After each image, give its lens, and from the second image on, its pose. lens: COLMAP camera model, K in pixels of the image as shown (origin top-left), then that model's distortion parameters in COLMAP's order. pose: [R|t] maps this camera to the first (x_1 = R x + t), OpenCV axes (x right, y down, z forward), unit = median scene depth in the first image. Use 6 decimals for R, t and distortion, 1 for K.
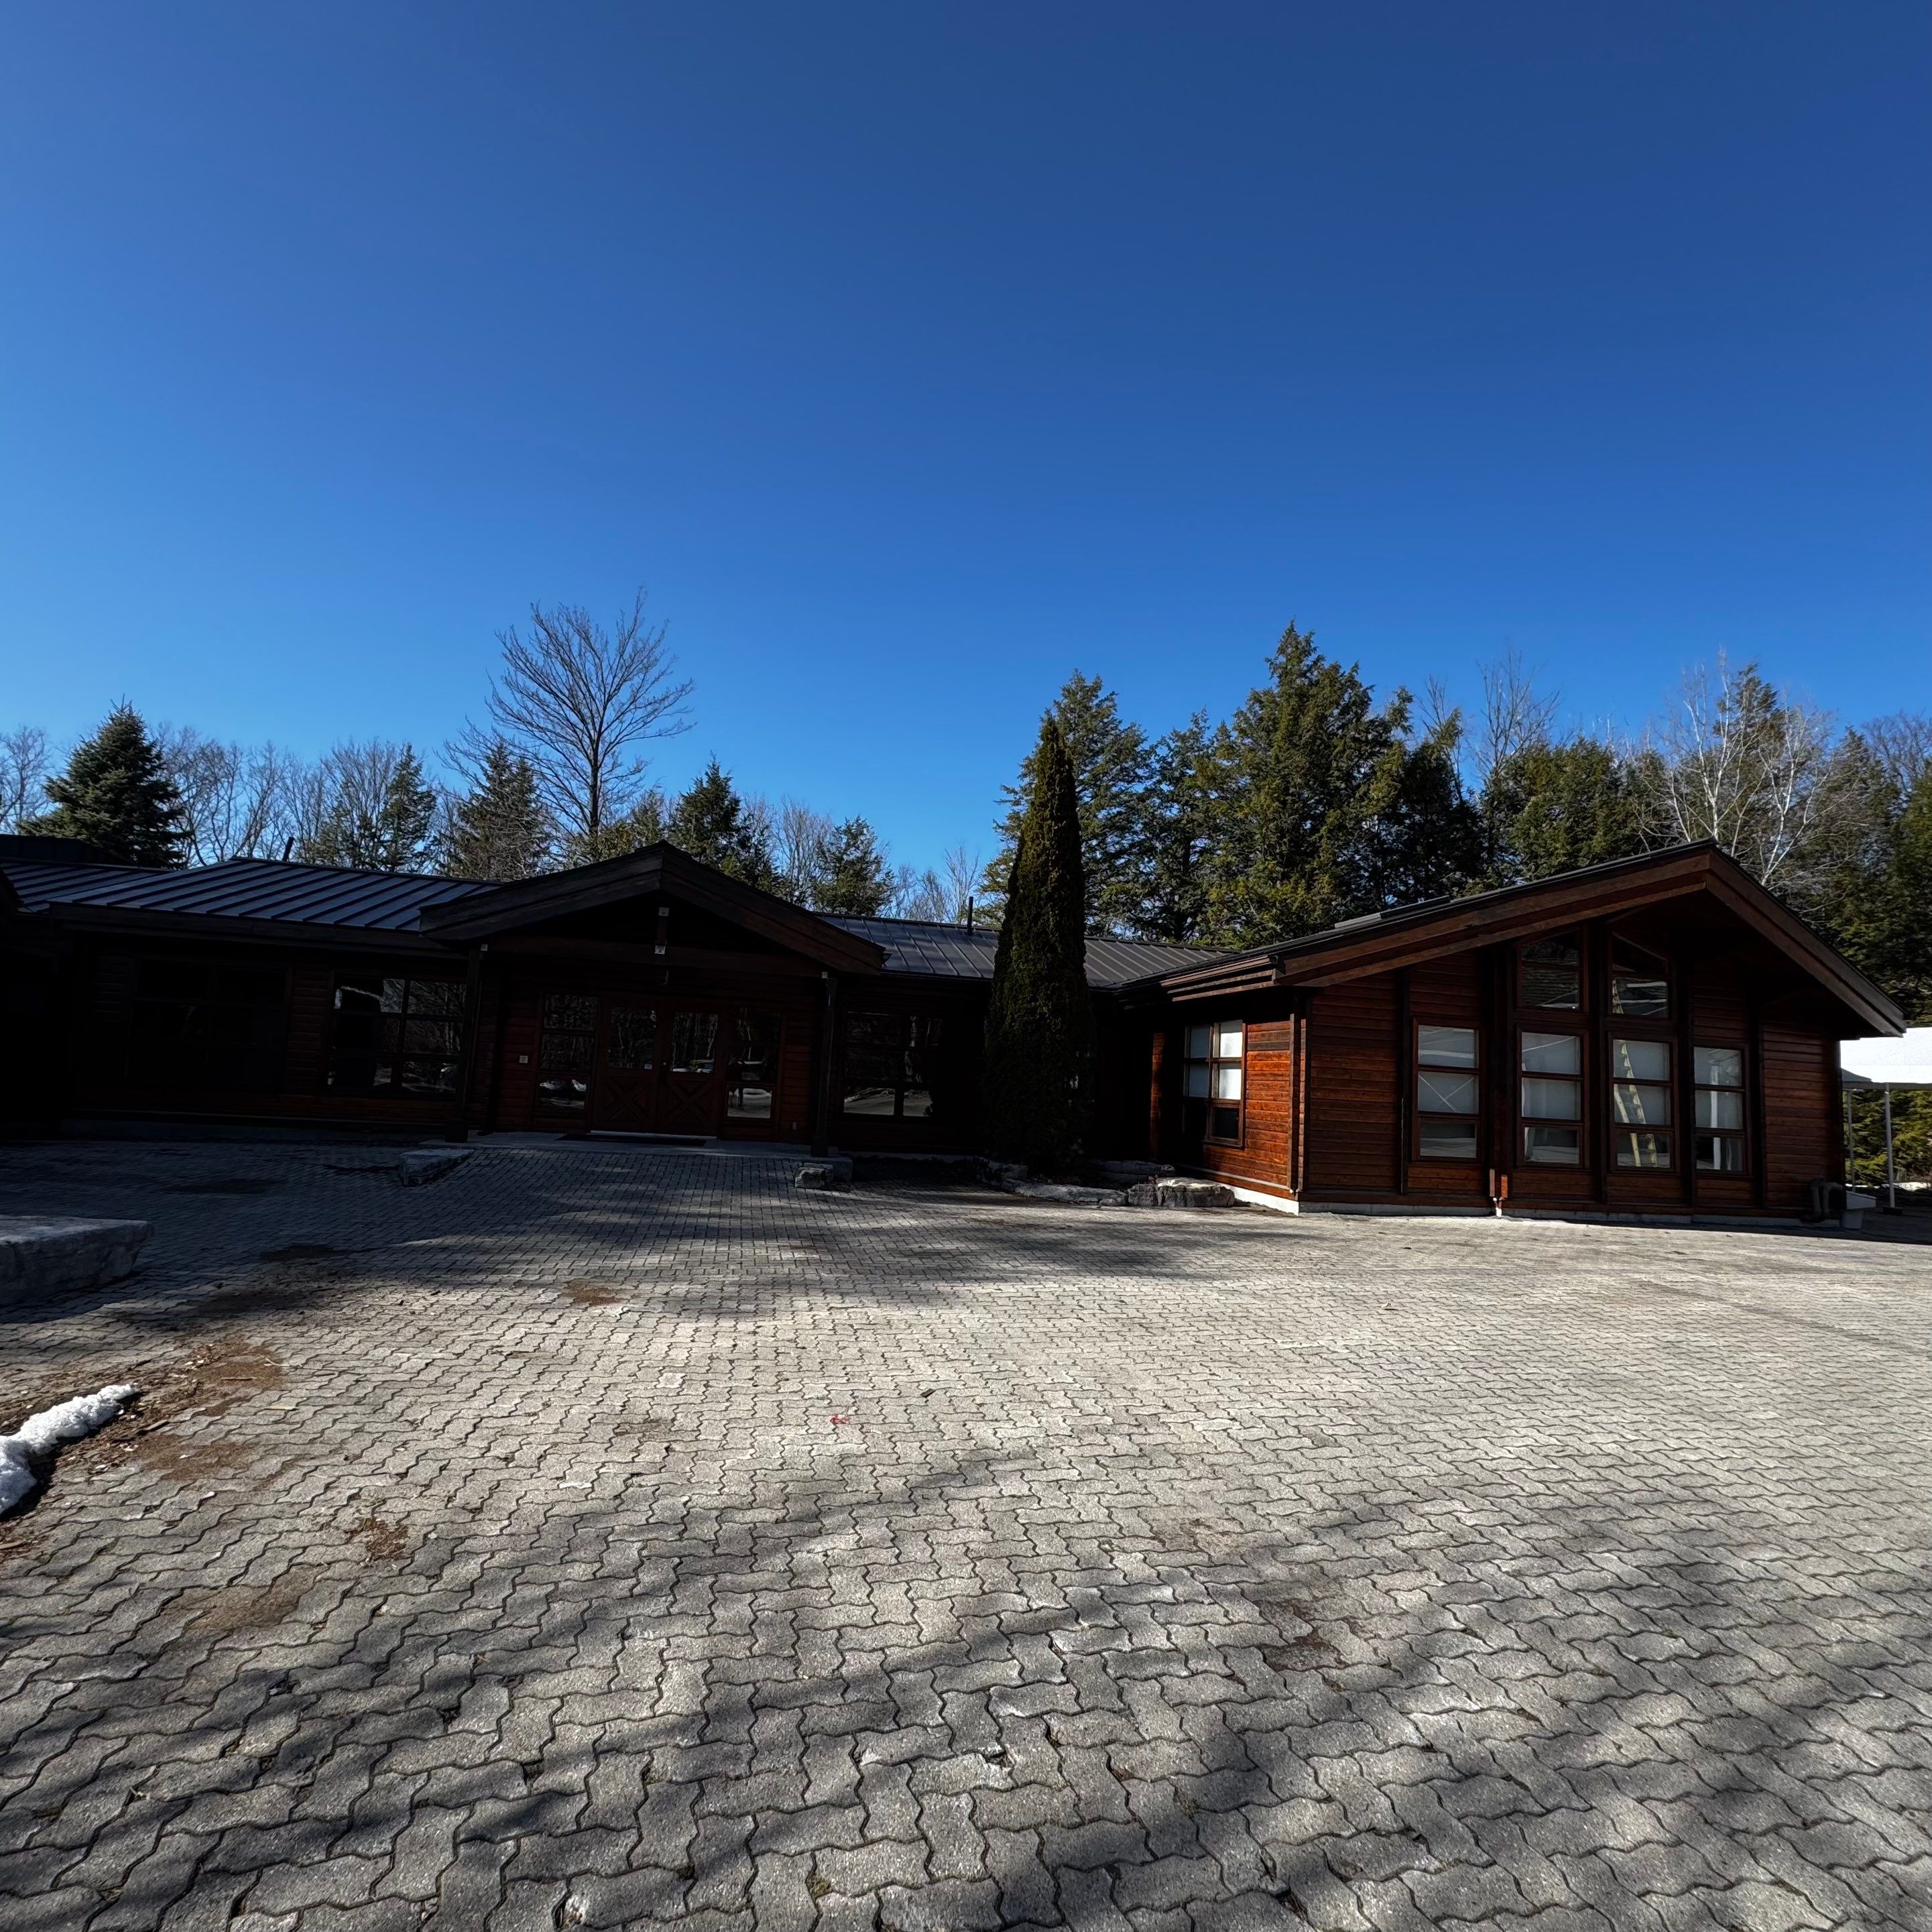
lens RADIAL K [[1015.0, 0, 970.2], [0, 1015.0, 966.6], [0, 0, 1]] dist [0.000355, -0.001361]
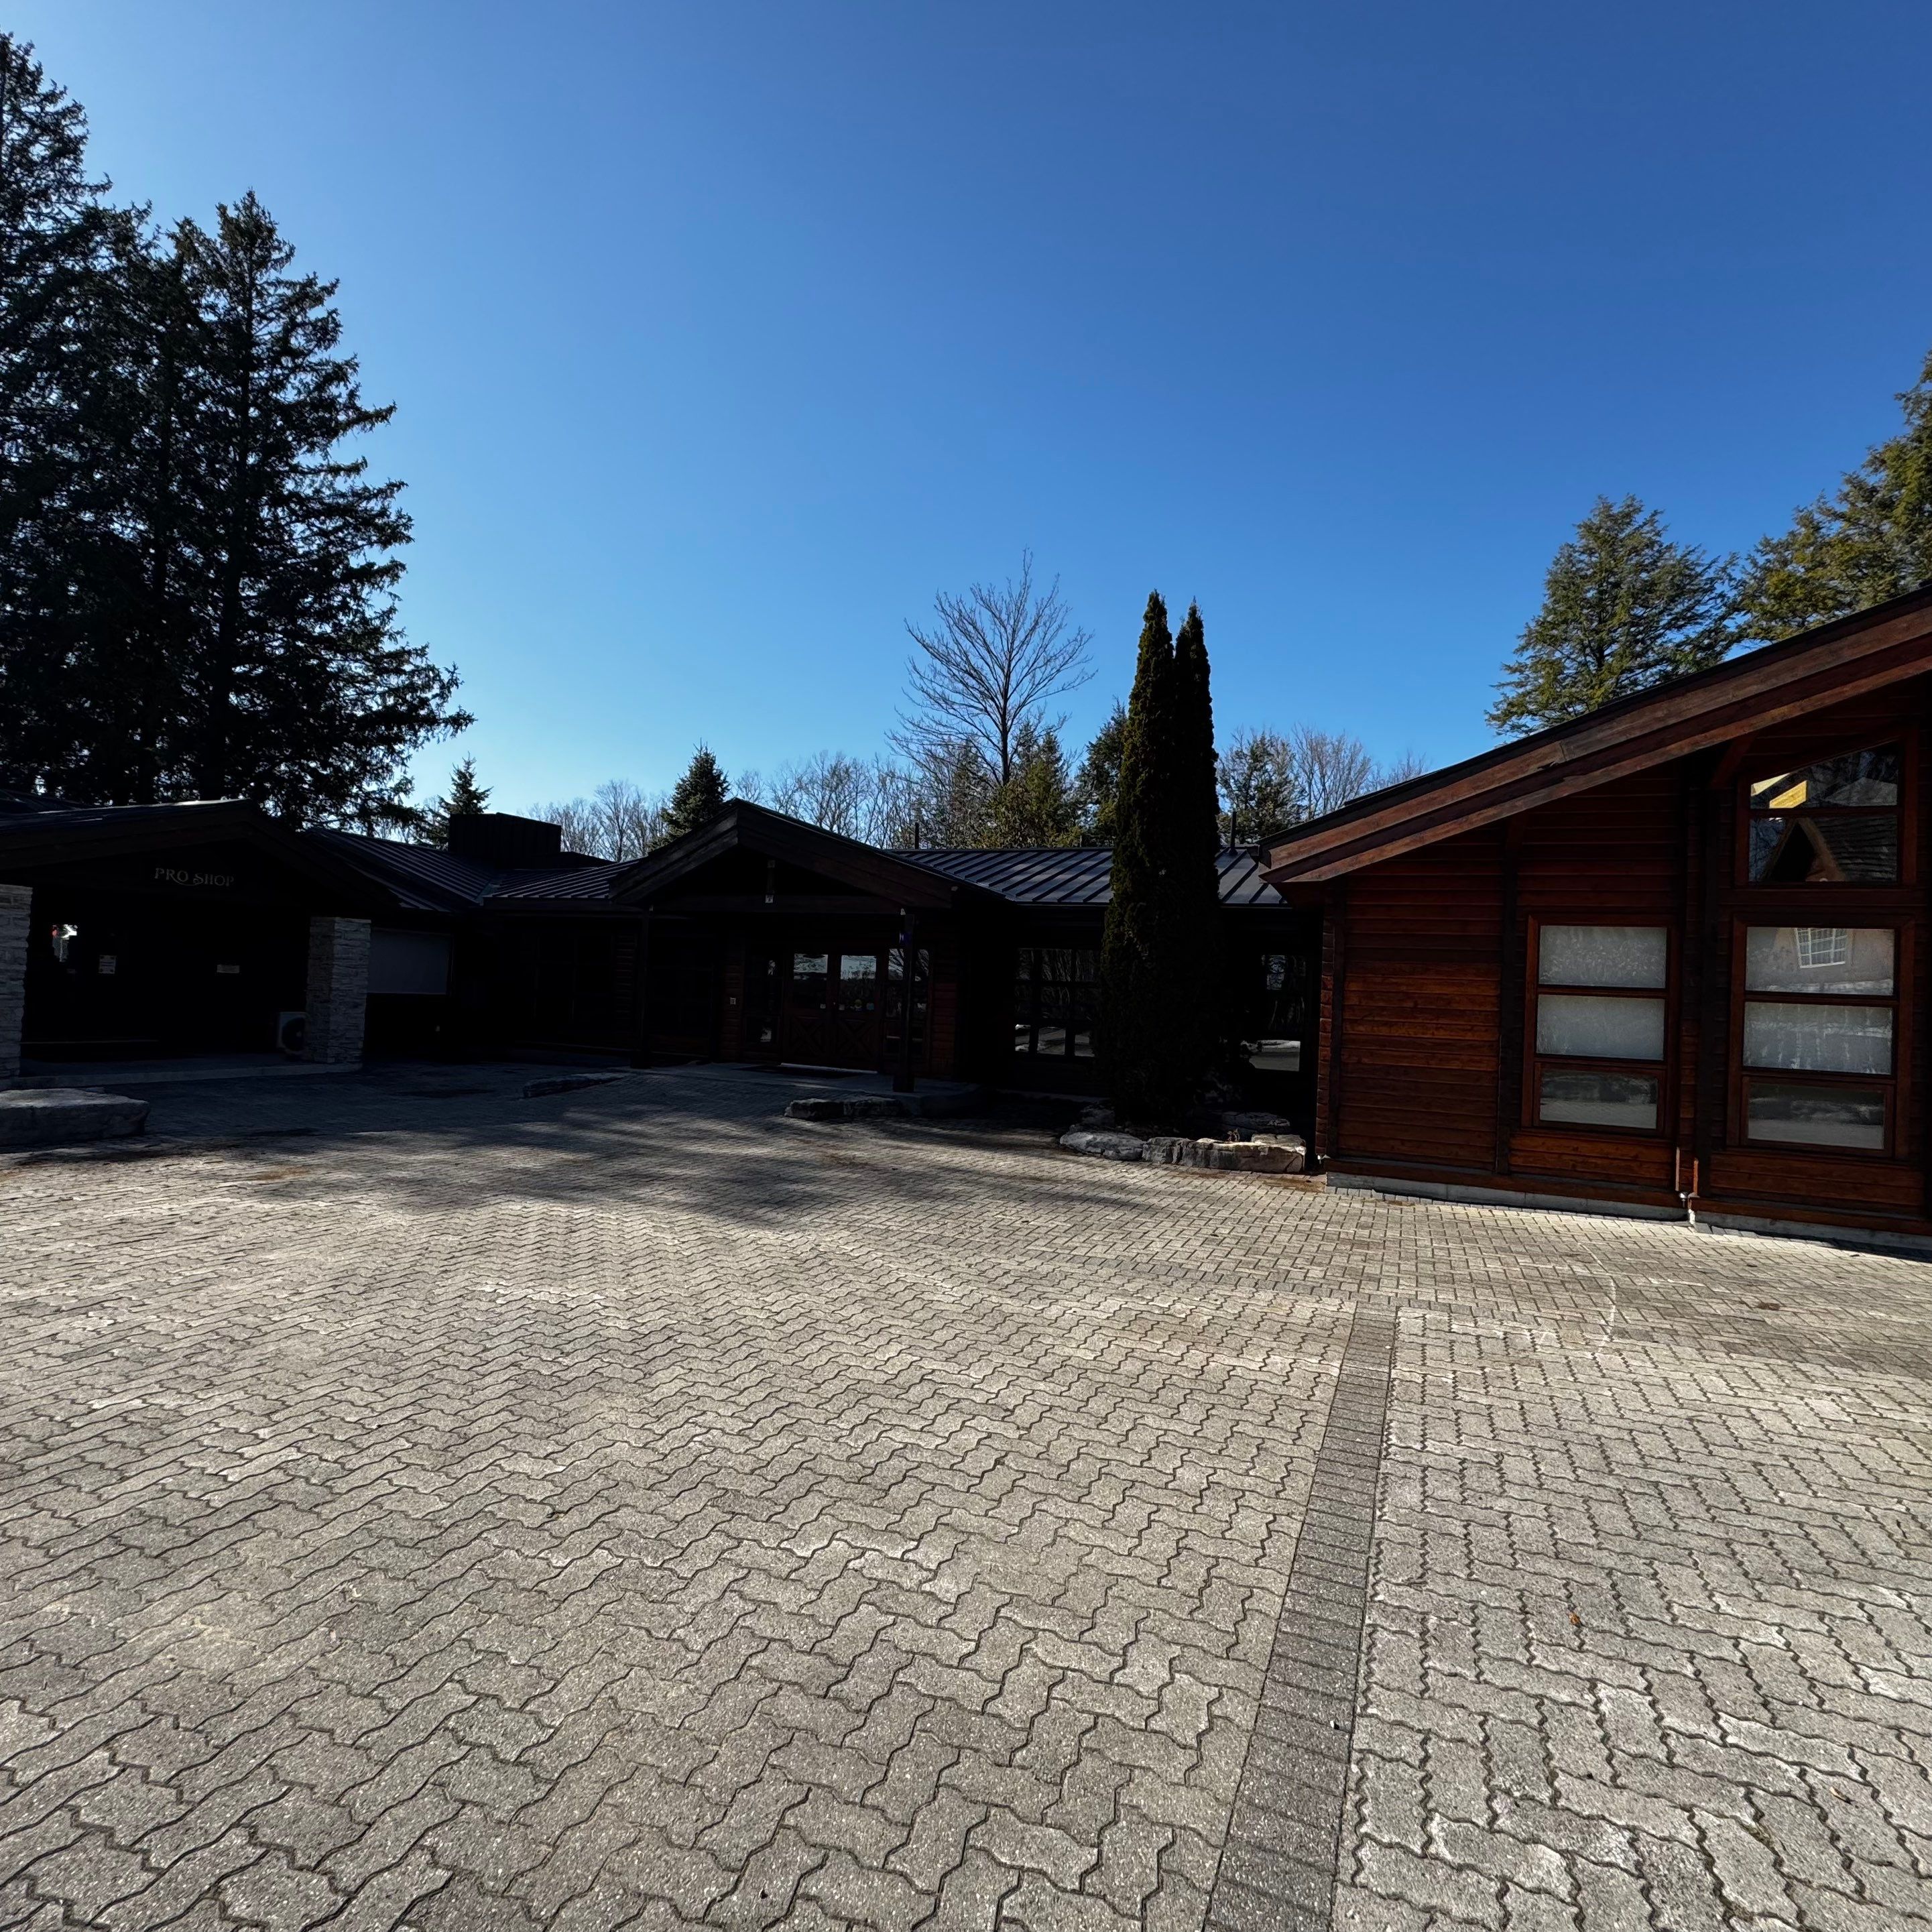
lens RADIAL K [[1015.0, 0, 970.2], [0, 1015.0, 966.6], [0, 0, 1]] dist [0.000355, -0.001361]
pose [[0.807570, -0.036411, -0.588646, 0.527225], [0.065262, 0.997480, 0.027834, 0.041252], [0.586149, -0.060894, 0.807912, 0.240571]]
